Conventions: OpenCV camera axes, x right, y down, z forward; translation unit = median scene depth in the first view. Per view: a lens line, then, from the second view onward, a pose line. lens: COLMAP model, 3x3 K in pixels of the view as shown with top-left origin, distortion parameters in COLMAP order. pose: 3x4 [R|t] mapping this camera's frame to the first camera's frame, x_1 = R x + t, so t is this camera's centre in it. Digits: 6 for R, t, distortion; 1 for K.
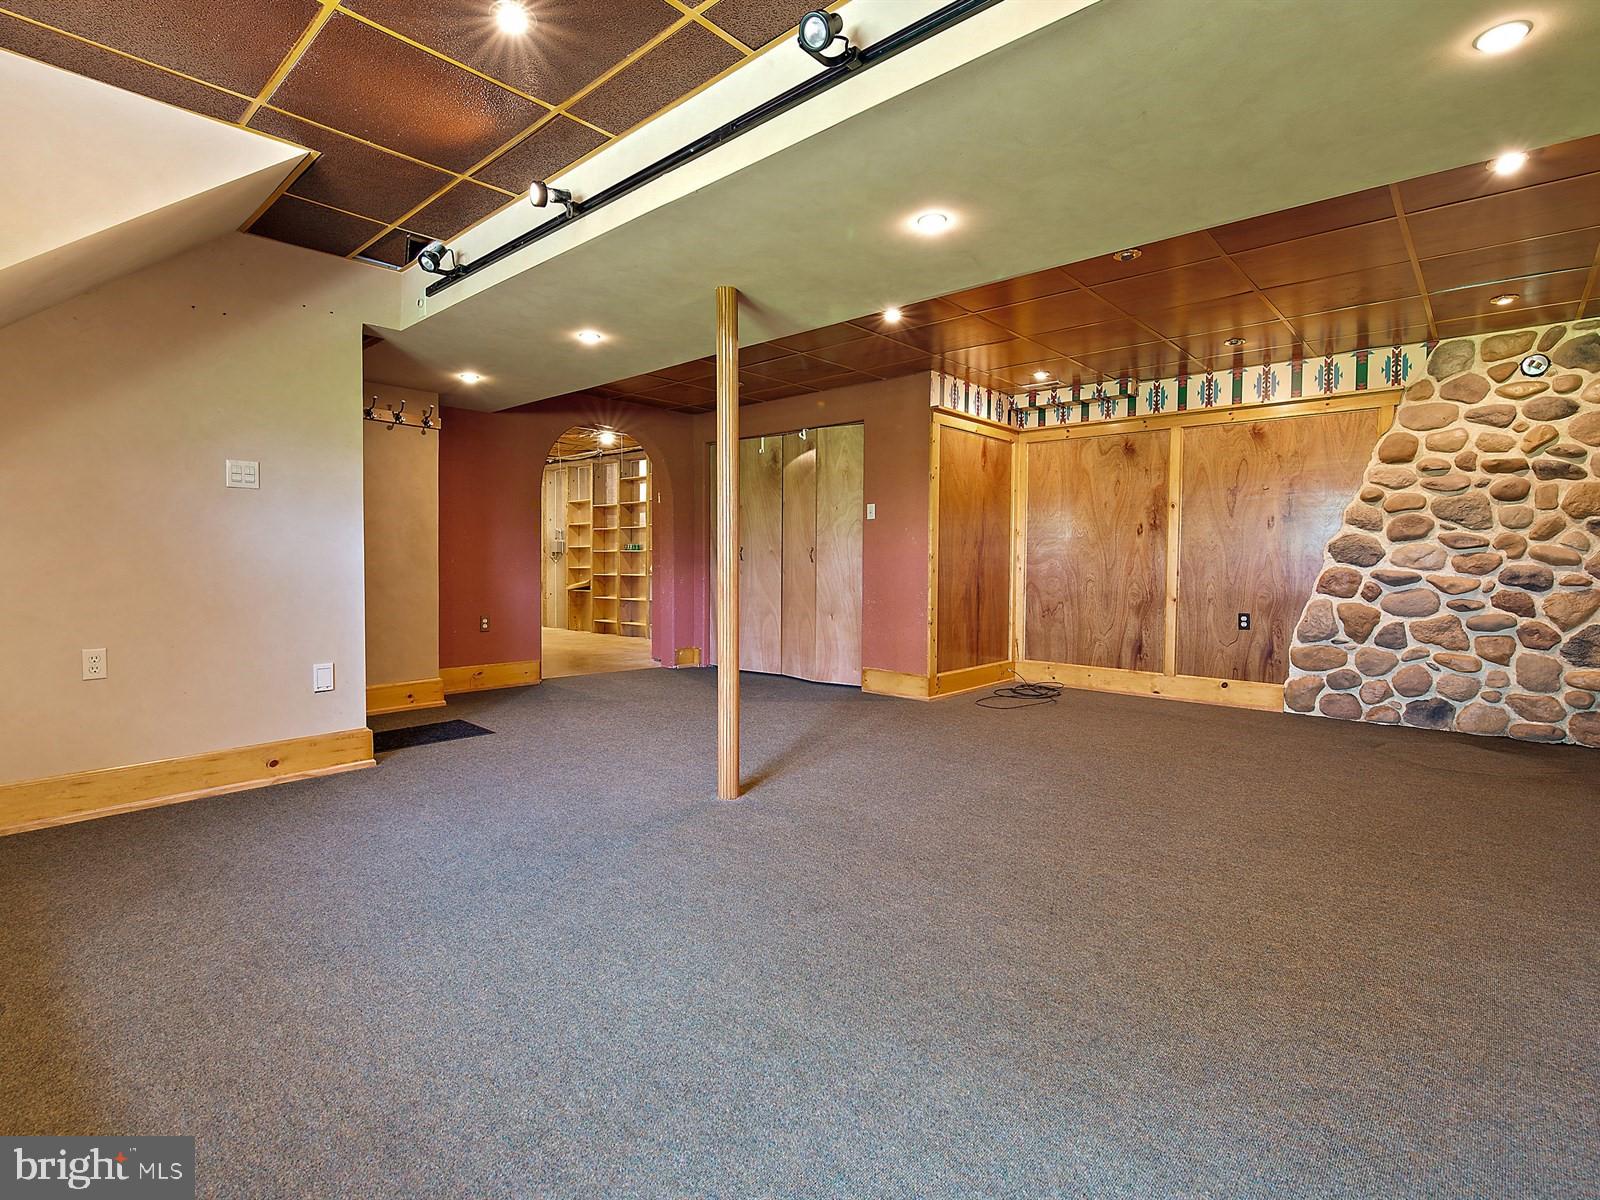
lens RADIAL K [[788.8, 0, 790.9], [0, 788.8, 594.6], [0, 0, 1]] dist [-0.008519, -0.001910]
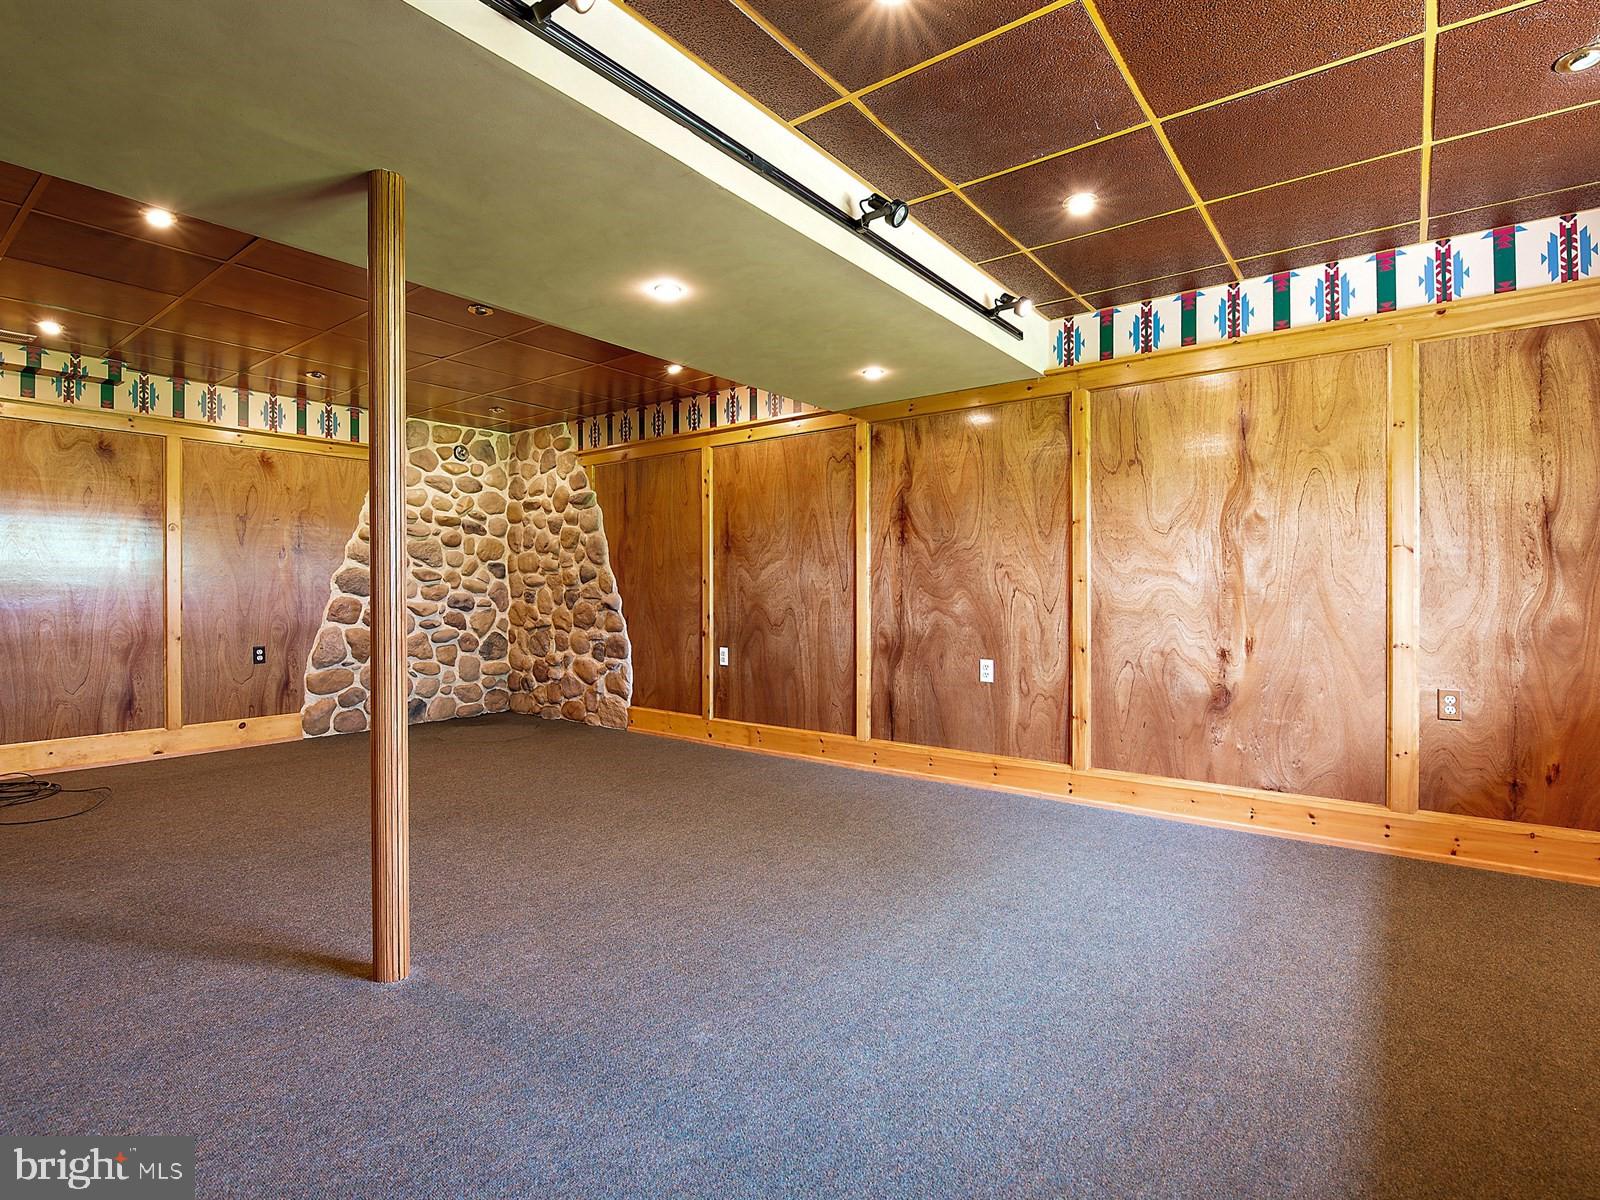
lens RADIAL K [[788.8, 0, 791.7], [0, 788.8, 596.1], [0, 0, 1]] dist [-0.008519, -0.001910]
pose [[-0.079219, -0.015056, 0.996744, -0.506293], [0.045168, 0.998805, 0.018677, -0.030937], [-0.995833, 0.046500, -0.078445, 0.500352]]
